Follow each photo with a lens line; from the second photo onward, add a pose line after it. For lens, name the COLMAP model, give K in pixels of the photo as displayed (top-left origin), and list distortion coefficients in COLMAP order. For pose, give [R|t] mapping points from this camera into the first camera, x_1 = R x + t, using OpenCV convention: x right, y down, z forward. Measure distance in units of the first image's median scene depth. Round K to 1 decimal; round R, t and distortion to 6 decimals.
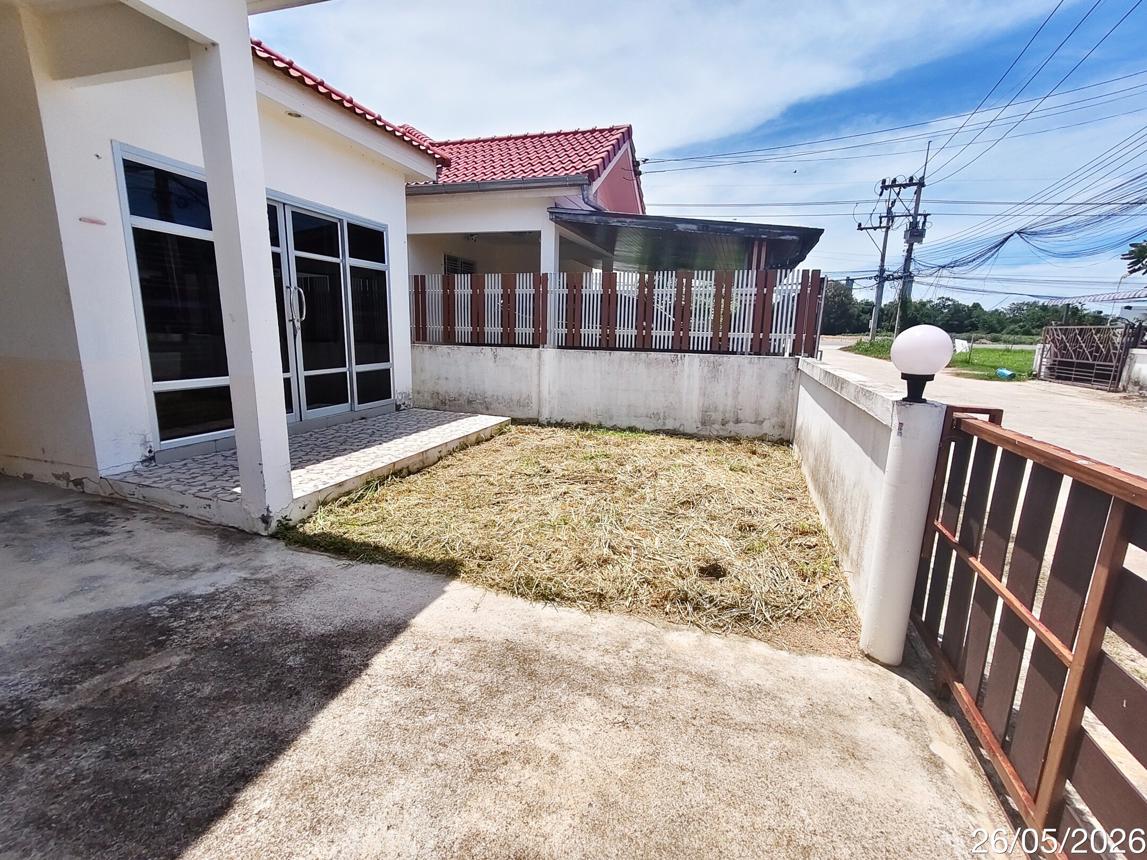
lens RADIAL K [[509.0, 0, 580.7], [0, 509.0, 425.2], [0, 0, 1]] dist [-0.002791, 0.000592]
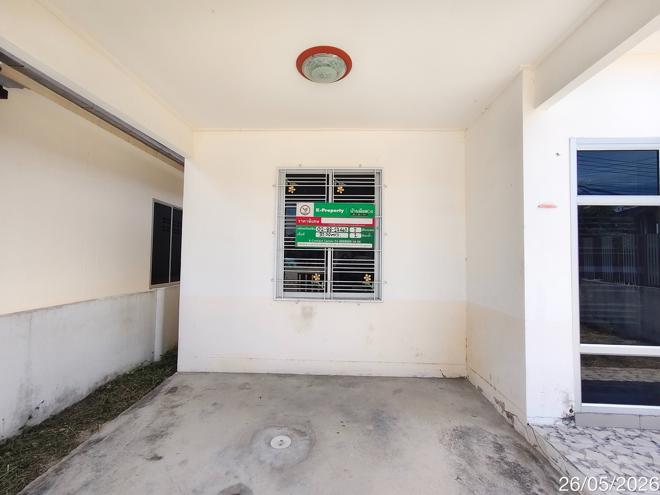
lens RADIAL K [[292.9, 0, 332.4], [0, 292.9, 247.1], [0, 0, 1]] dist [-0.002791, 0.000592]
pose [[0.255713, -0.065749, -0.964514, -0.388261], [-0.197303, 0.973136, -0.118646, -0.110126], [0.946405, 0.220641, 0.235871, 0.336489]]
